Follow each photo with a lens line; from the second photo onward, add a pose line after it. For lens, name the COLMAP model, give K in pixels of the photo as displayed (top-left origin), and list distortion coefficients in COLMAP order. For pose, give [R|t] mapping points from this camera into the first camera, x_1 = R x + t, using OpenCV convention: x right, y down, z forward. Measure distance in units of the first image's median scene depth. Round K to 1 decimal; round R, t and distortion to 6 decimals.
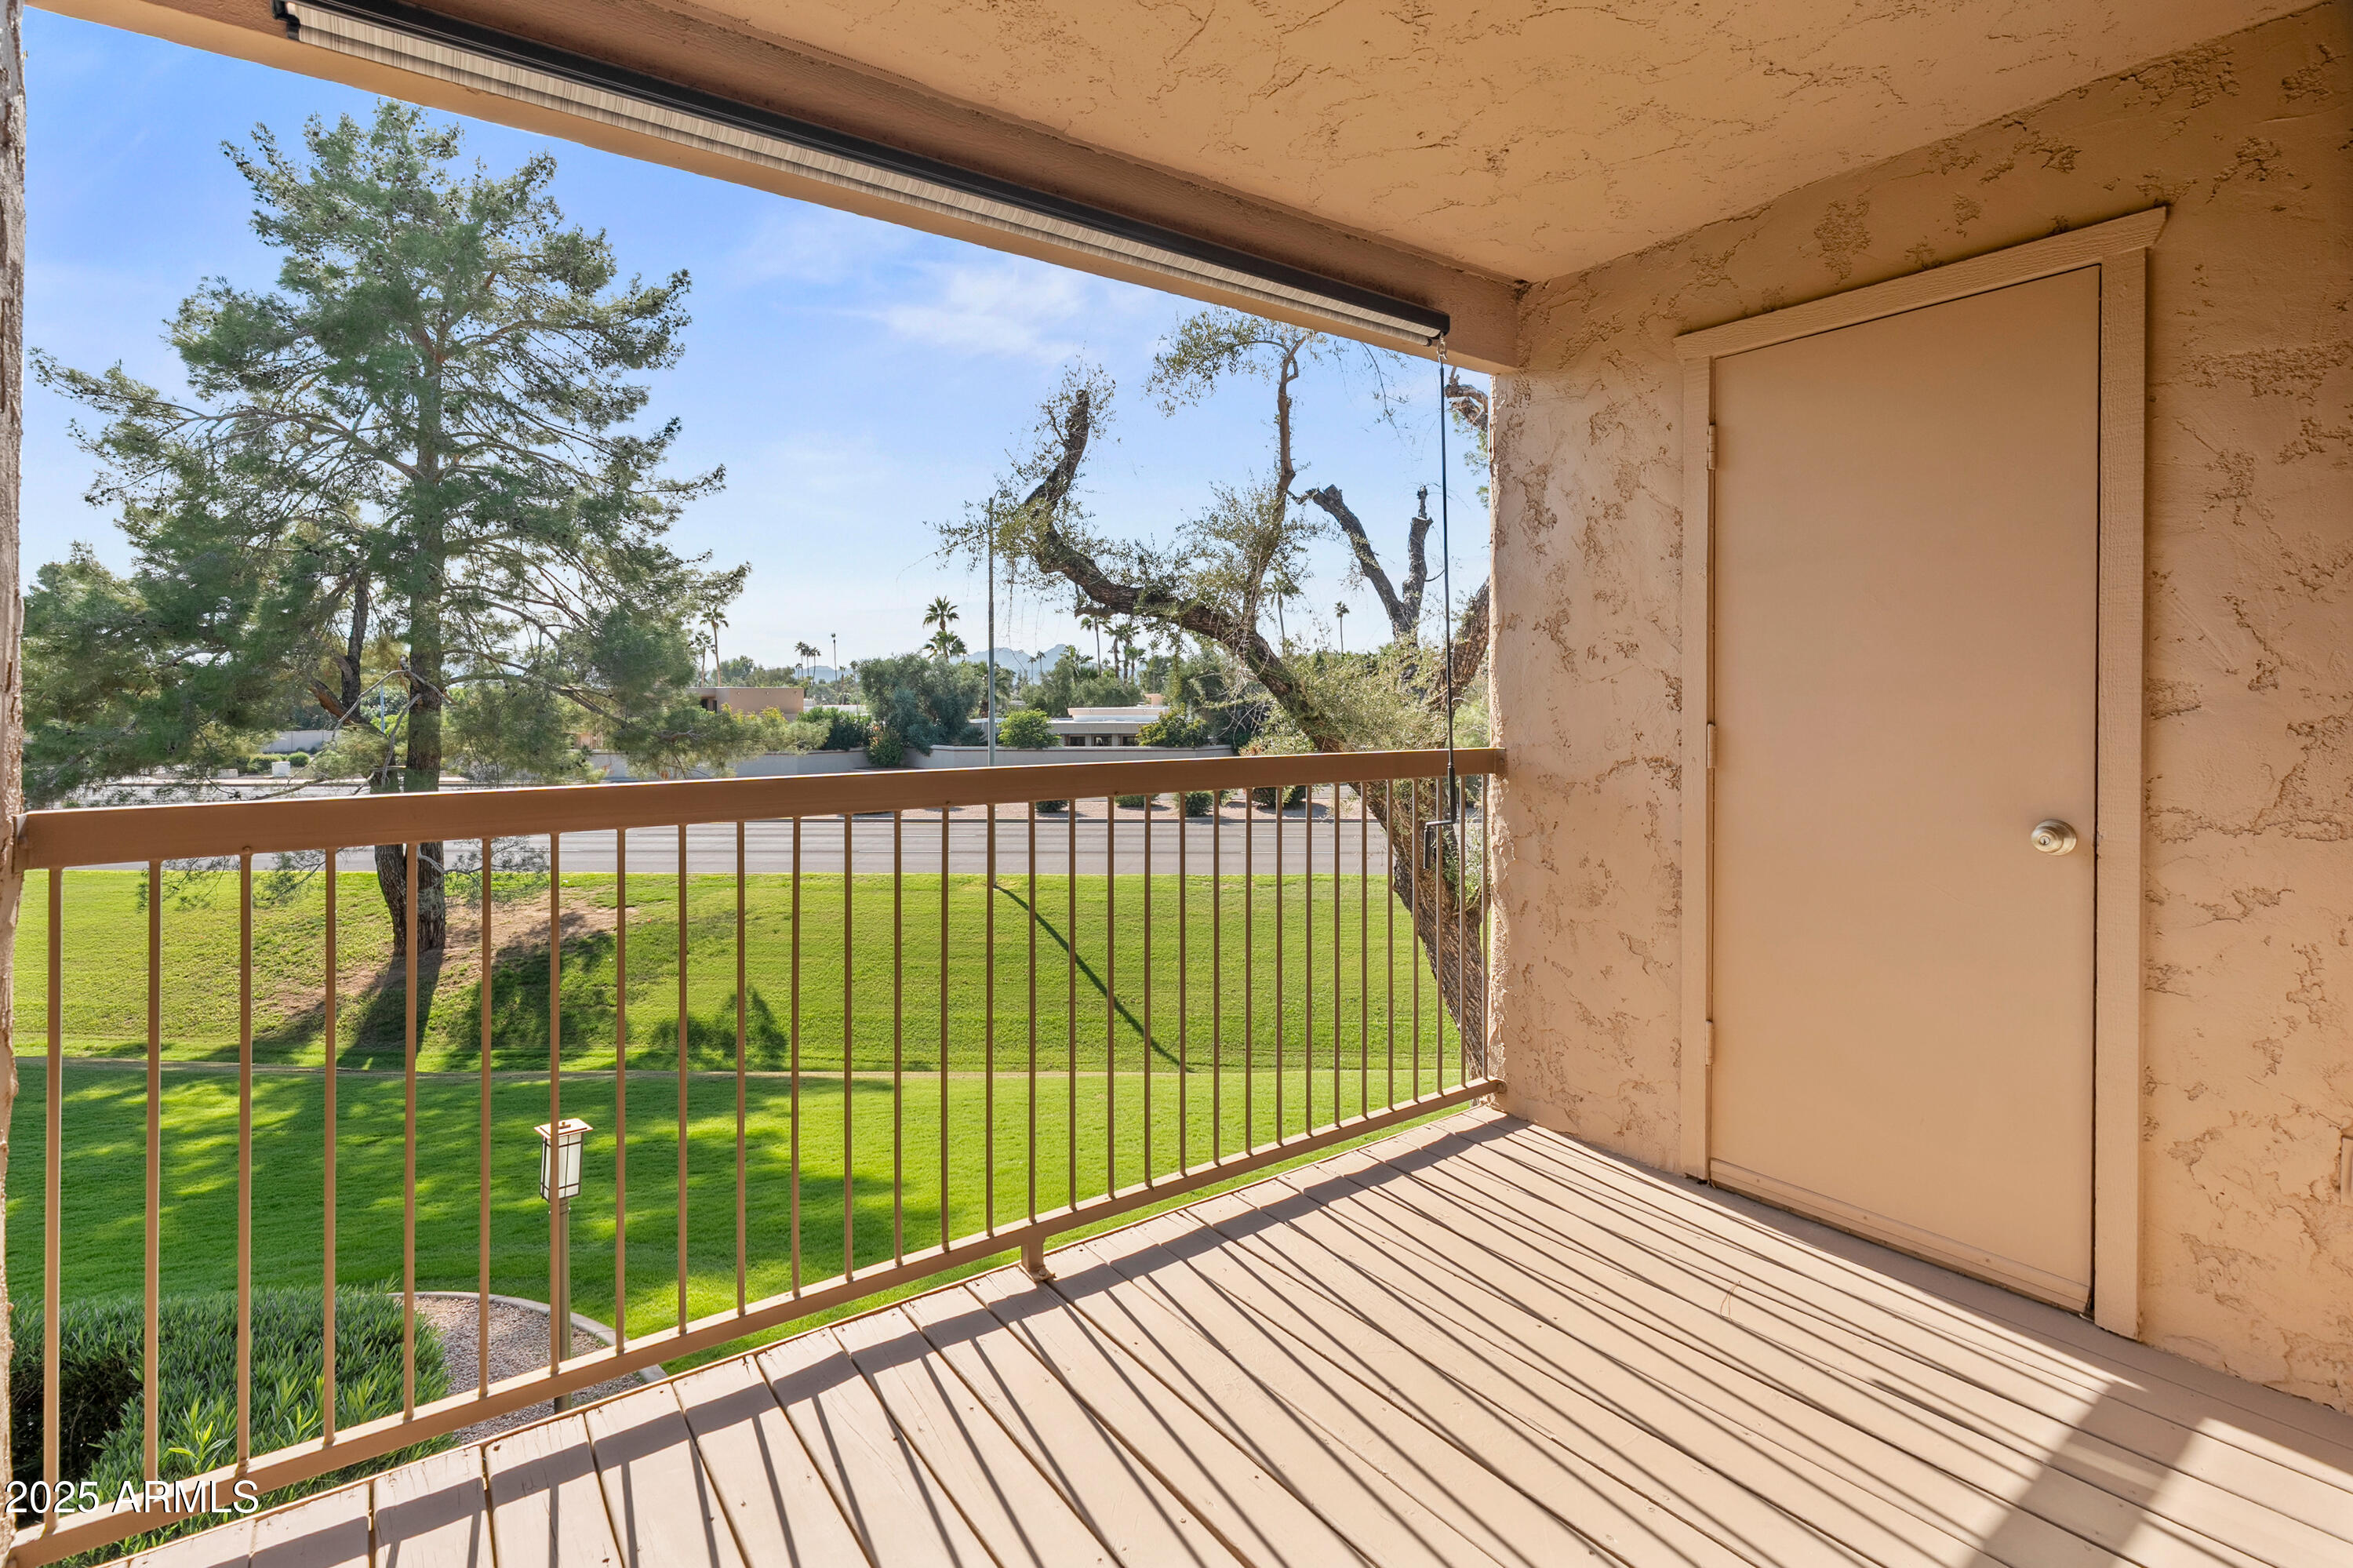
lens RADIAL K [[1096.7, 0, 1165.3], [0, 1096.7, 710.1], [0, 0, 1]] dist [-0.000999, 0.000364]
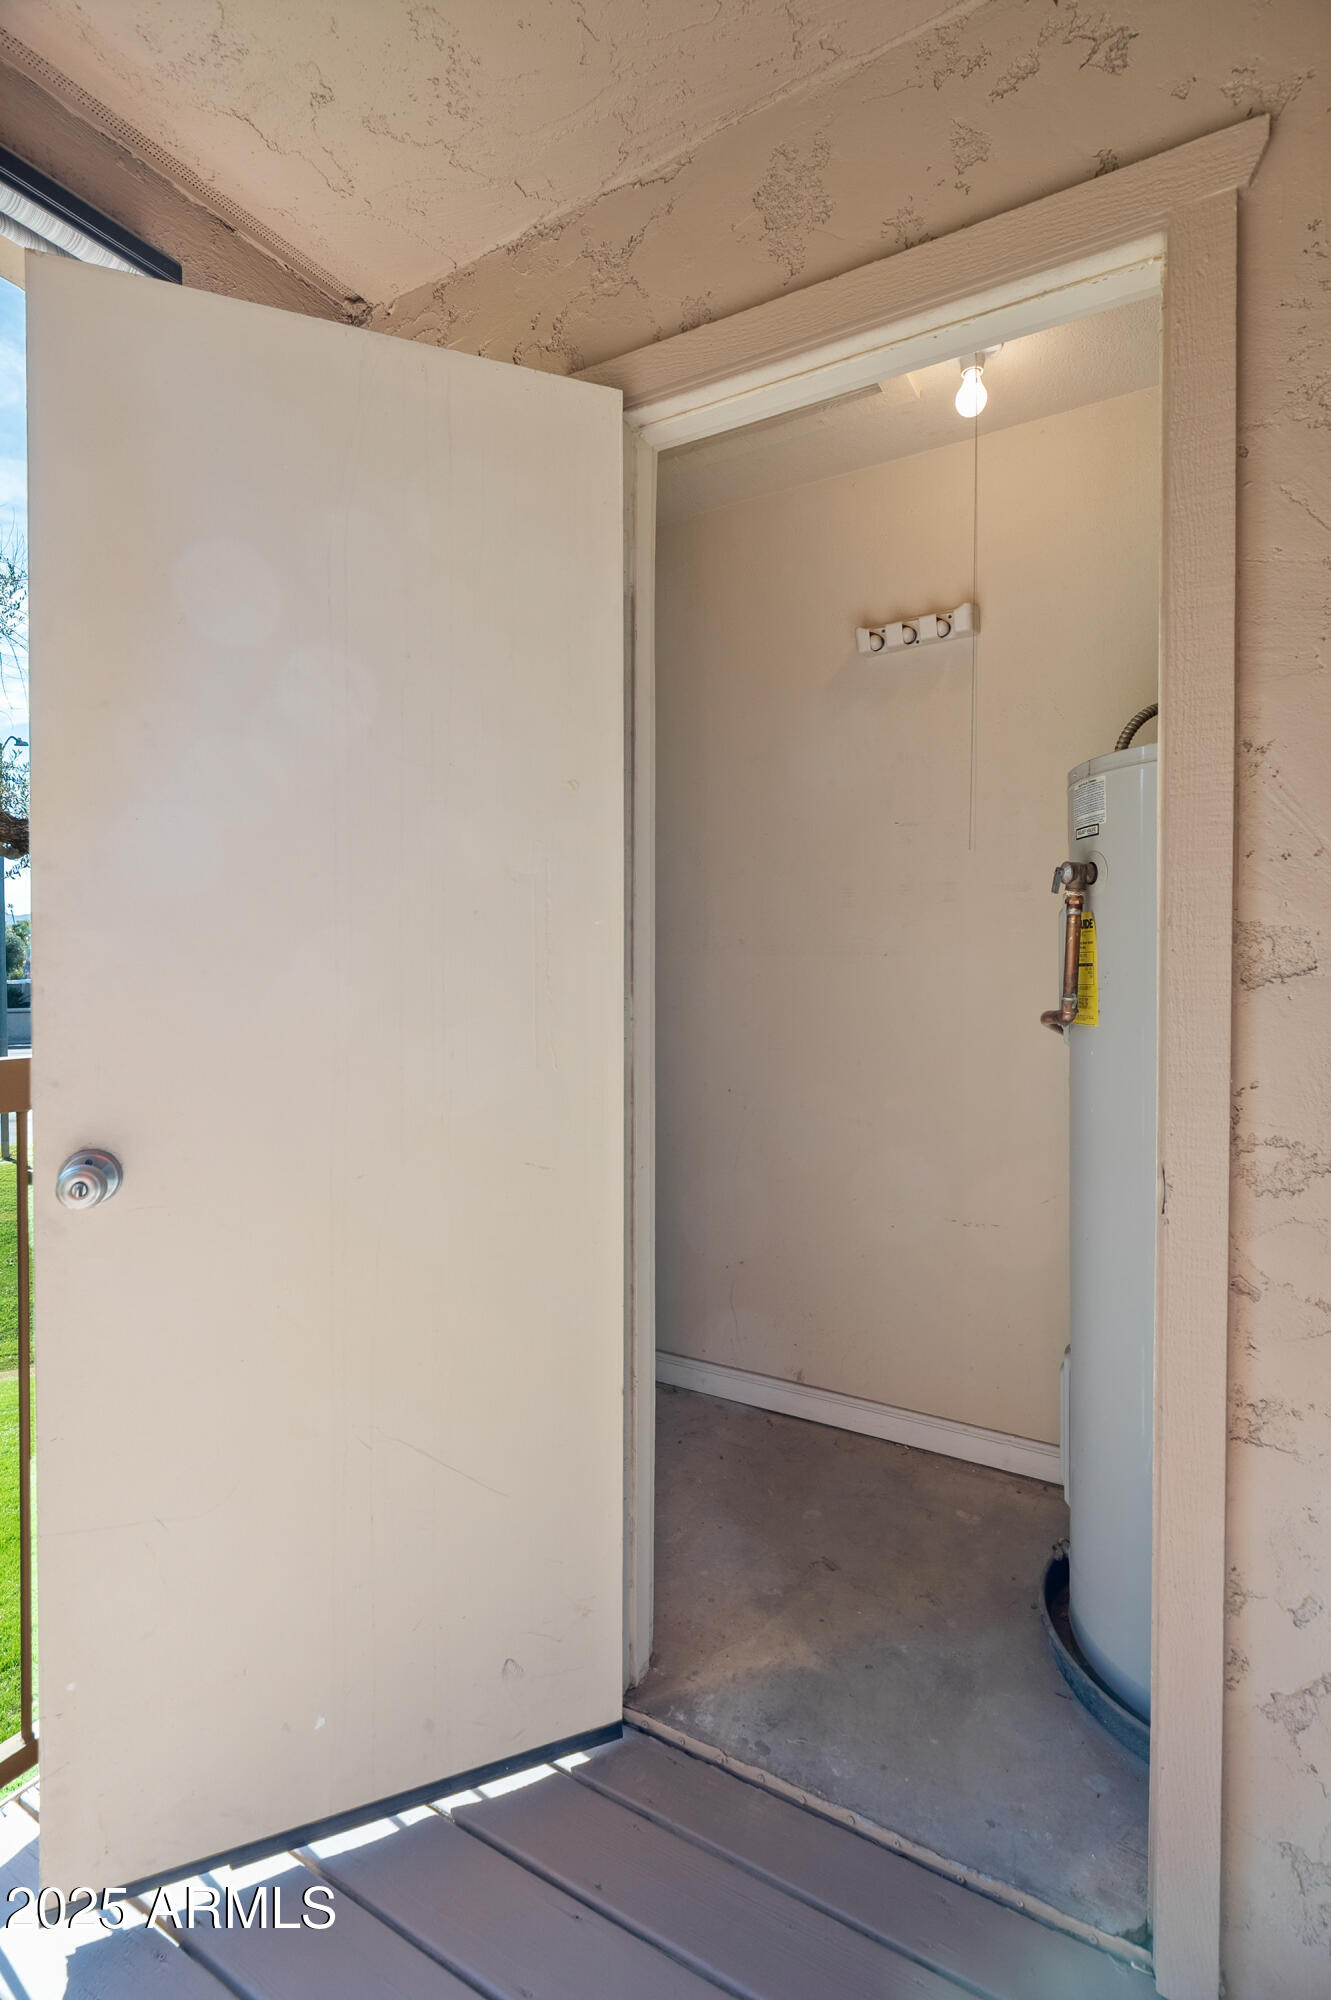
lens RADIAL K [[932.8, 0, 660.8], [0, 932.8, 960.1], [0, 0, 1]] dist [-0.003837, -0.000047]
pose [[0.910879, 0.004257, 0.412652, 0.360644], [0.000157, 0.999943, -0.010663, -0.002162], [-0.412674, 0.009778, 0.910826, 0.598345]]
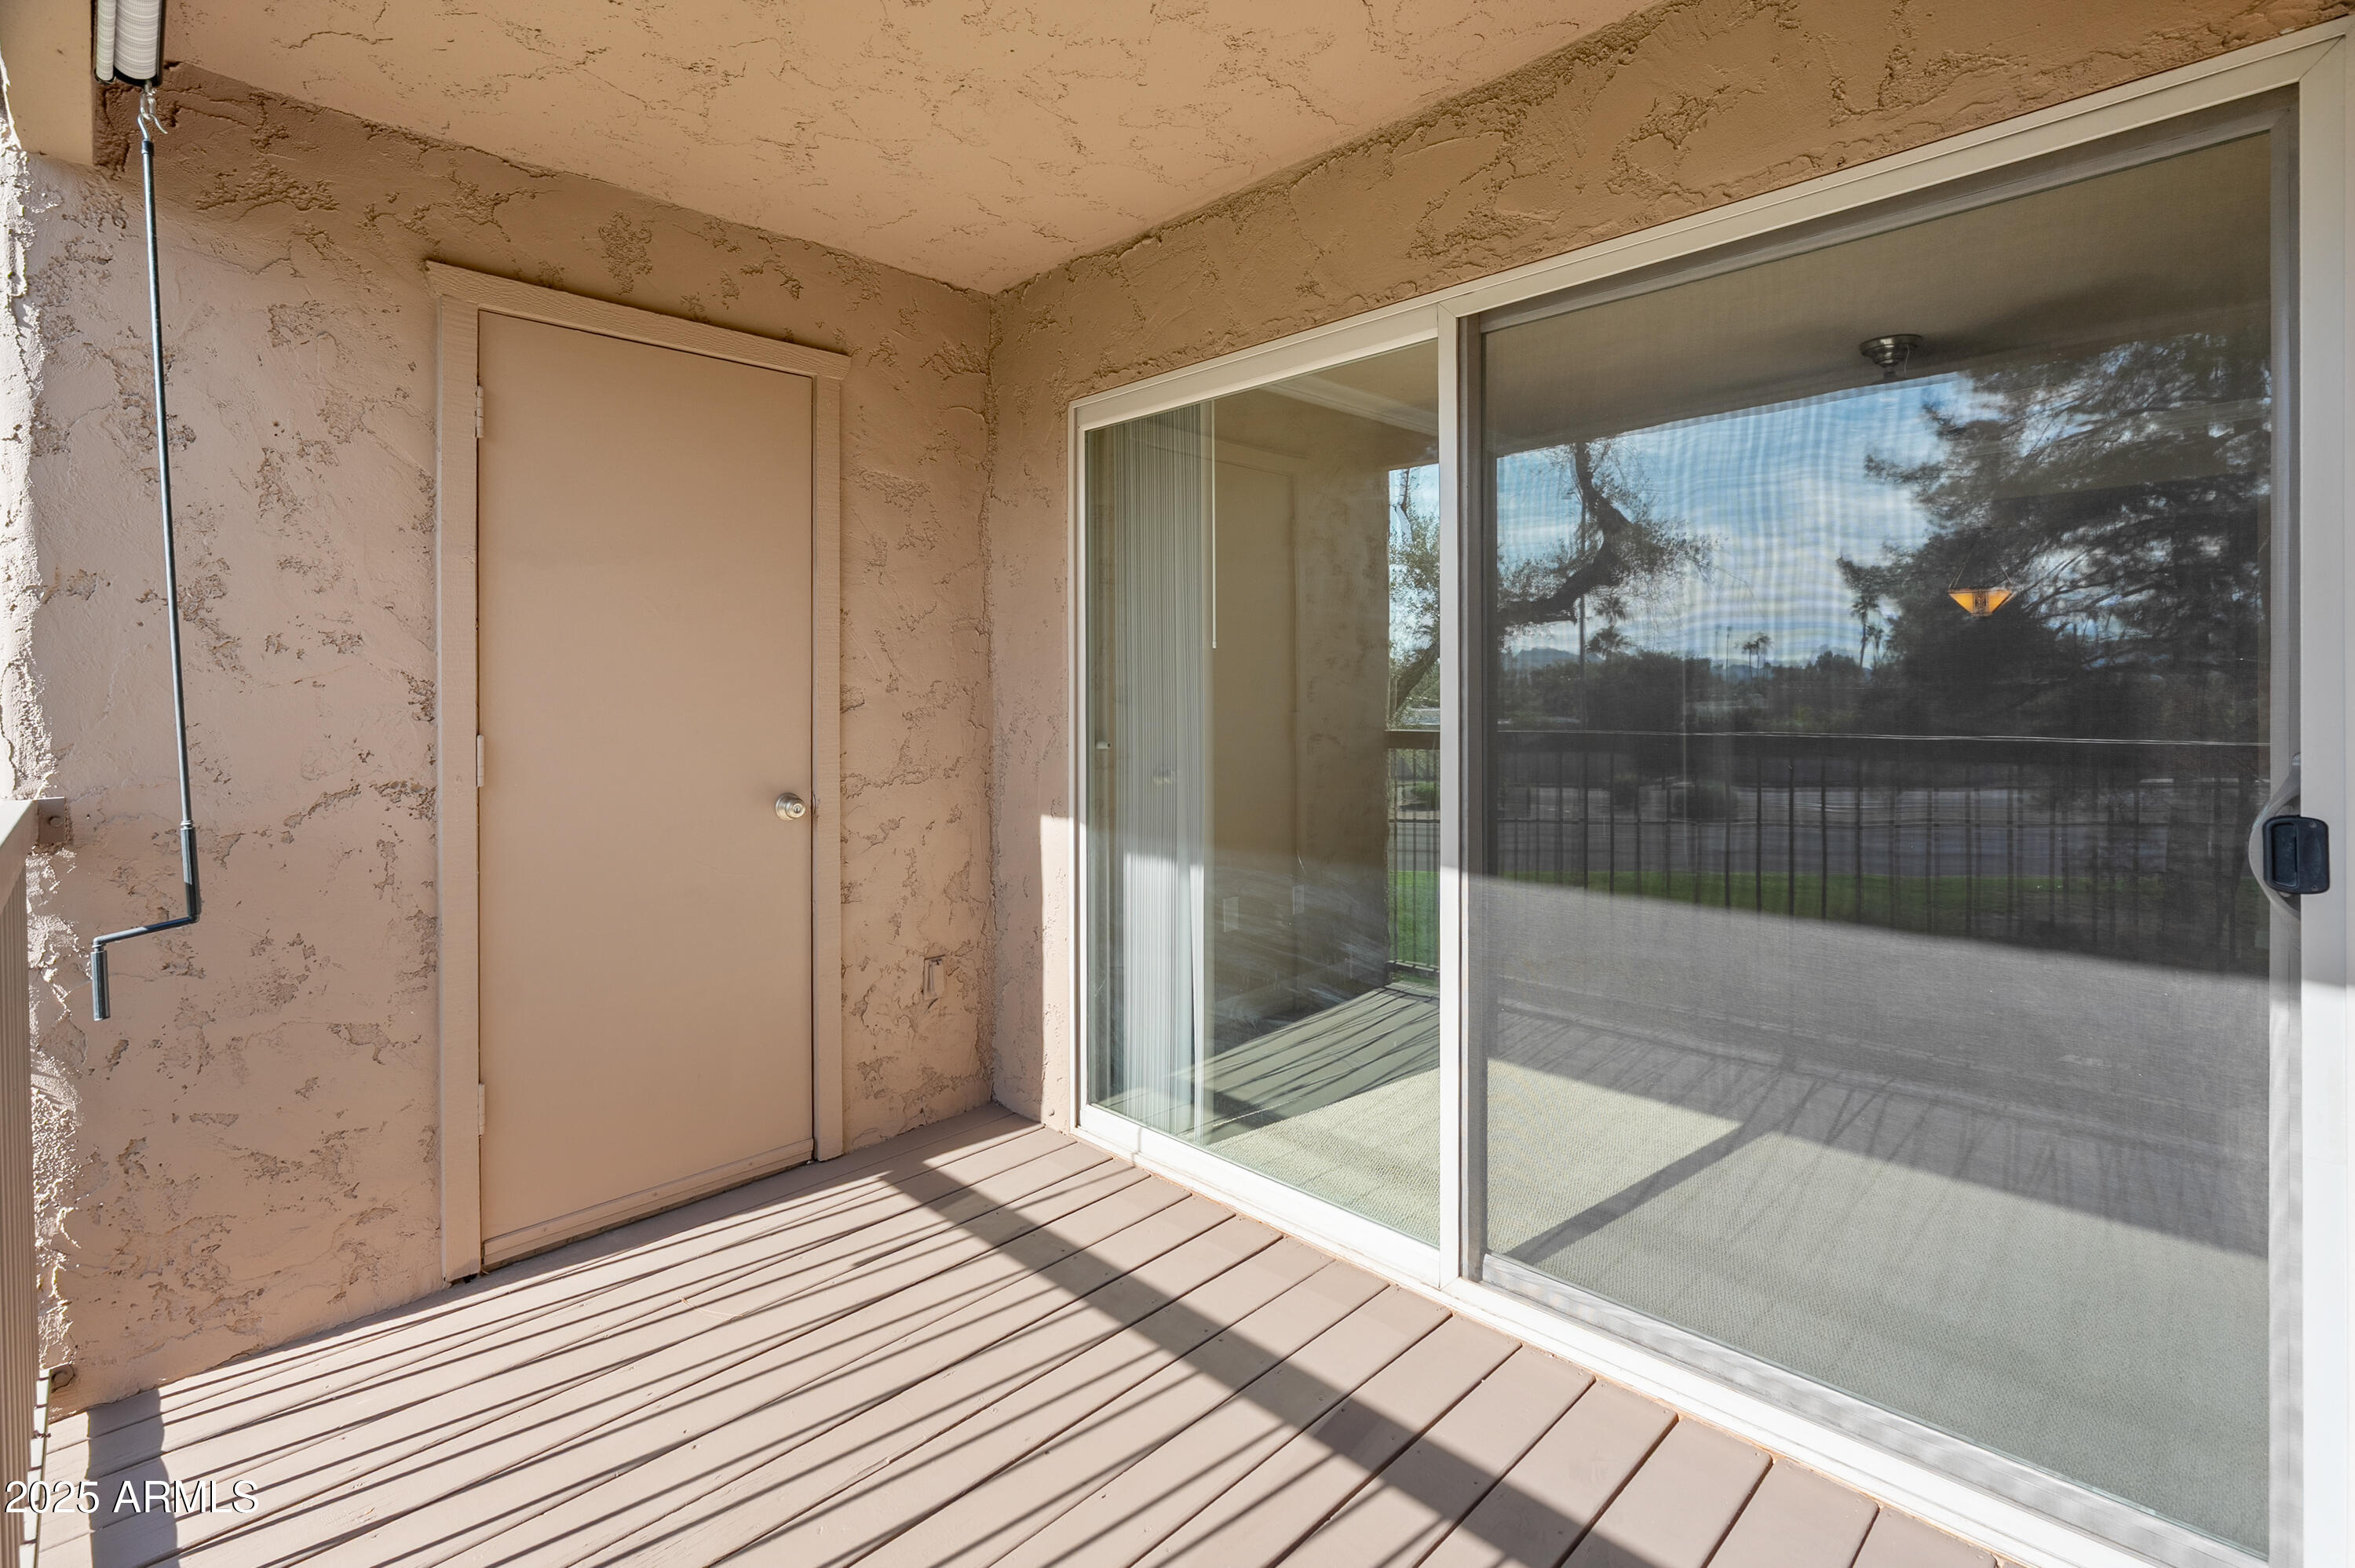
lens RADIAL K [[1097.5, 0, 1166.2], [0, 1097.5, 710.1], [0, 0, 1]] dist [-0.000999, 0.000364]
pose [[-0.148416, -0.017248, 0.988775, -0.510360], [0.025125, 0.999459, 0.021206, -0.013825], [-0.988606, 0.027990, -0.147903, 0.712532]]
